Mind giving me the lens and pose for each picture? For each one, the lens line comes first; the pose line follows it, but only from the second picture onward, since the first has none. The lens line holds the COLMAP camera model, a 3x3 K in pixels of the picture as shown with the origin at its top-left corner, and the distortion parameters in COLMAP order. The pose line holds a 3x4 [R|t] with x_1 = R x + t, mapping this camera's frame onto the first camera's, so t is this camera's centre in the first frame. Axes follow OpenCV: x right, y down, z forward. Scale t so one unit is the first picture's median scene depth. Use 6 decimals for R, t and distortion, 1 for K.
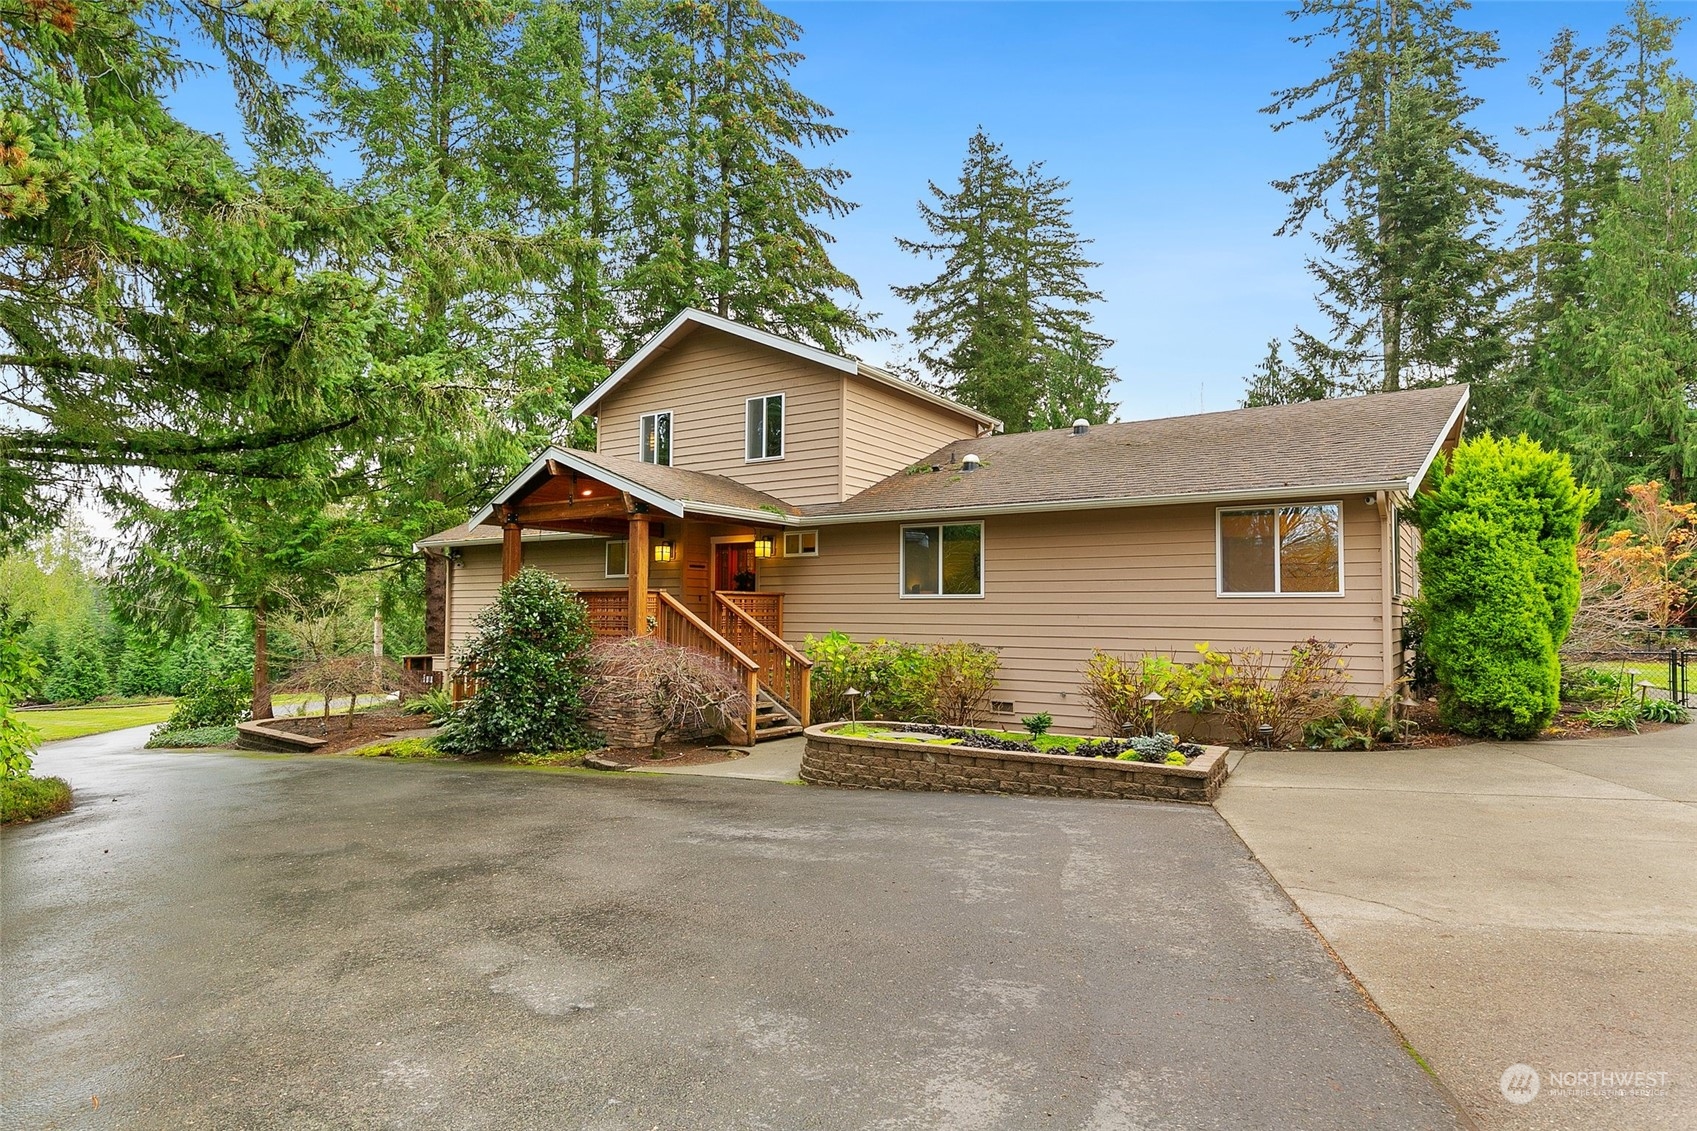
lens RADIAL K [[944.2, 0, 847.3], [0, 944.2, 573.0], [0, 0, 1]] dist [0.003780, 0.001133]
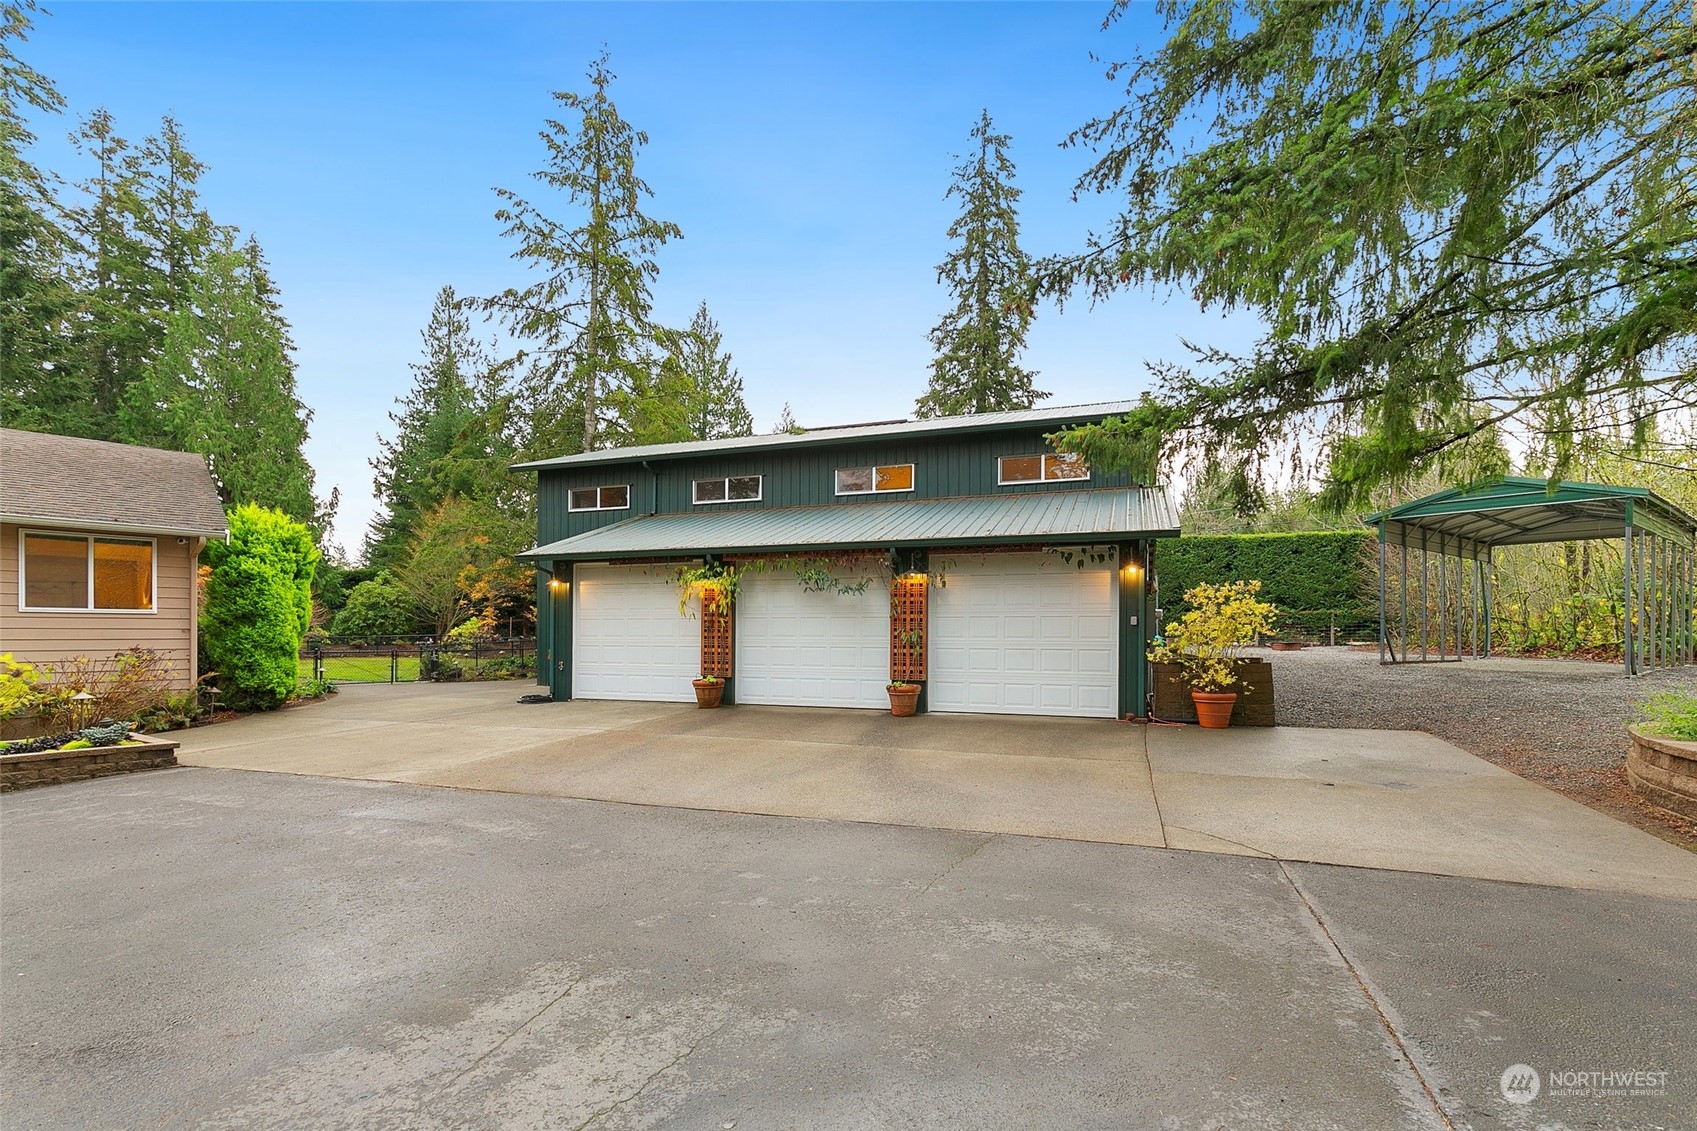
lens RADIAL K [[775.1, 0, 839.8], [0, 775.1, 639.4], [0, 0, 1]] dist [0.001150, -0.000010]
pose [[0.119346, -0.013561, 0.992760, -0.420458], [-0.044207, 0.998842, 0.018959, -0.000817], [-0.991868, -0.046150, 0.118609, -0.045911]]
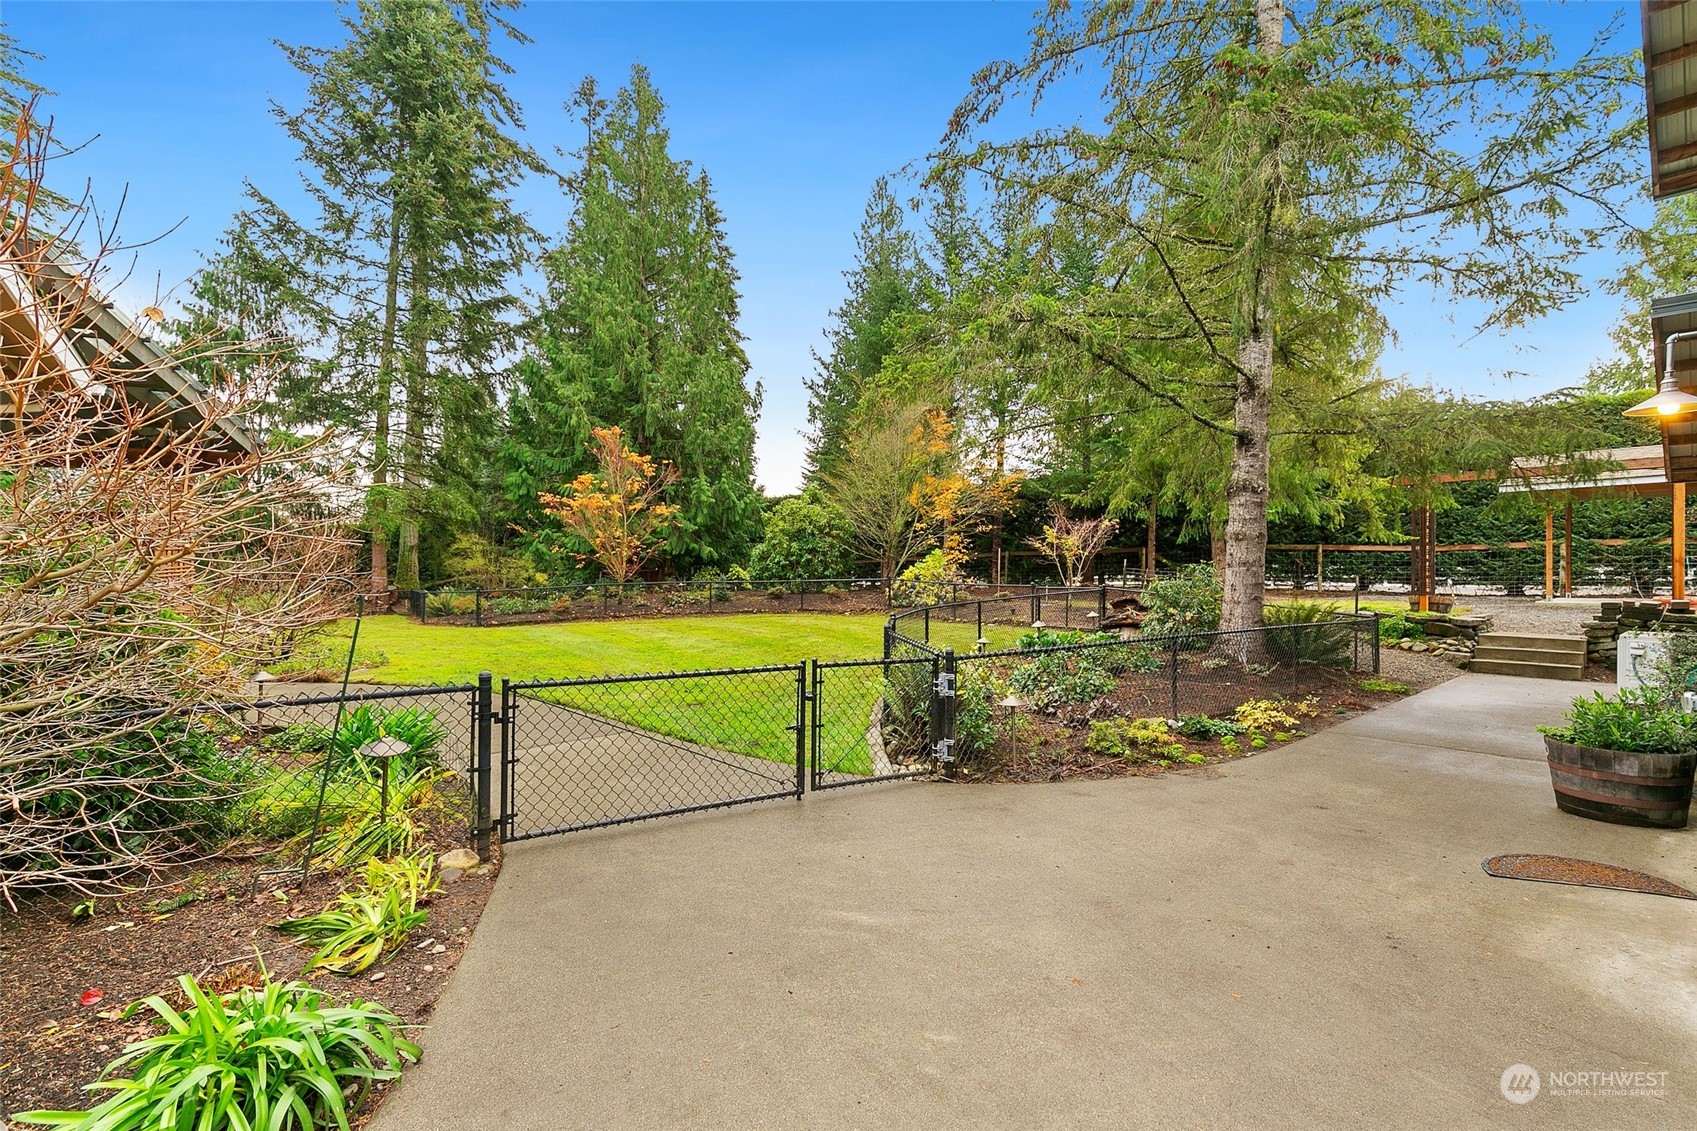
lens RADIAL K [[760.5, 0, 842.7], [0, 760.5, 592.7], [0, 0, 1]] dist [0.010266, -0.000006]
pose [[0.583676, -0.031044, 0.811393, 0.950757], [-0.031442, 0.997655, 0.060788, 0.036808], [-0.811377, -0.060992, 0.581332, 0.962337]]
